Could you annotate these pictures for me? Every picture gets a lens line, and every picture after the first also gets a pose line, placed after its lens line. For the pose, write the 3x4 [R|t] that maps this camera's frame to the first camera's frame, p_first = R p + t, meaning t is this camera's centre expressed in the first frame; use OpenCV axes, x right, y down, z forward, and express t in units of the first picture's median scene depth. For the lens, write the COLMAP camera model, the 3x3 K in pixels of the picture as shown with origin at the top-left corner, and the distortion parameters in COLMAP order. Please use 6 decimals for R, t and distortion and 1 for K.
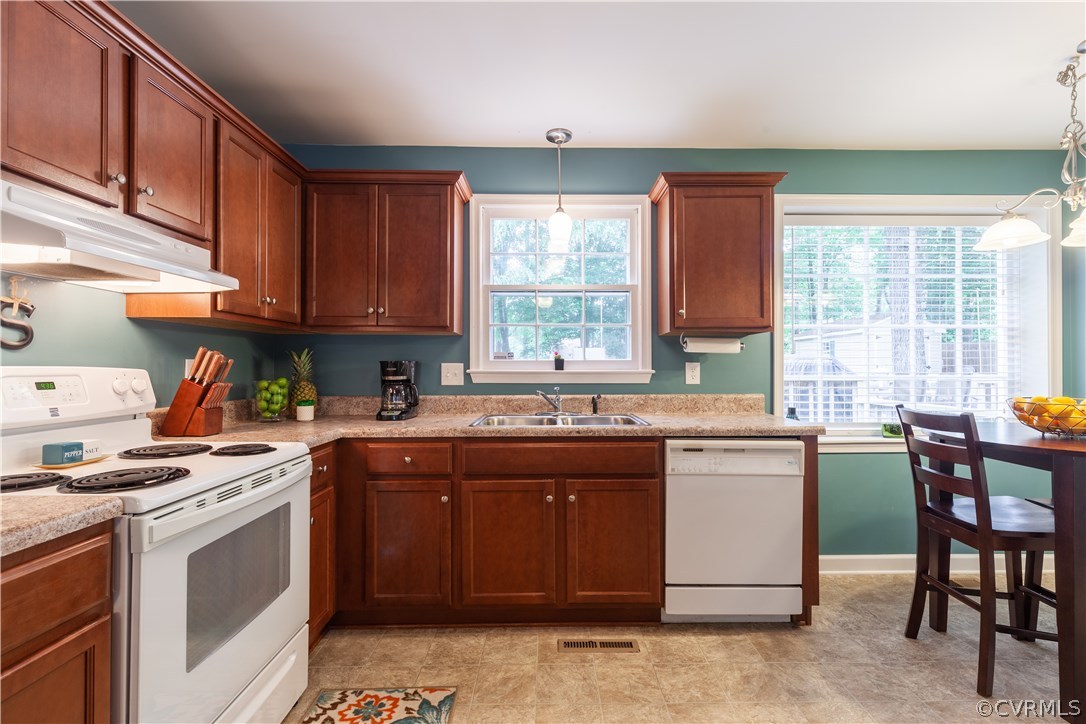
lens RADIAL K [[460.1, 0, 626.3], [0, 460.1, 359.4], [0, 0, 1]] dist [0.011794, -0.000351]
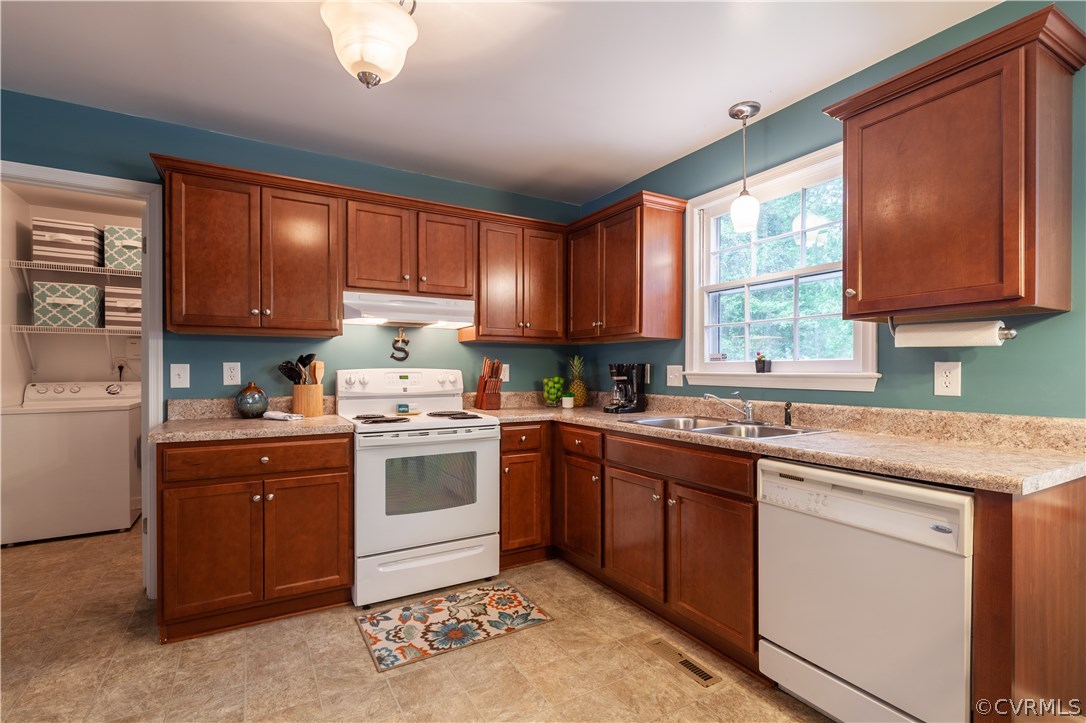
lens RADIAL K [[494.5, 0, 556.5], [0, 494.5, 367.0], [0, 0, 1]] dist [0.000769, -0.000025]
pose [[0.521753, -0.003723, -0.853089, 0.642846], [0.012980, 0.999909, 0.003575, 0.005881], [0.852998, -0.012938, 0.521754, 0.243011]]
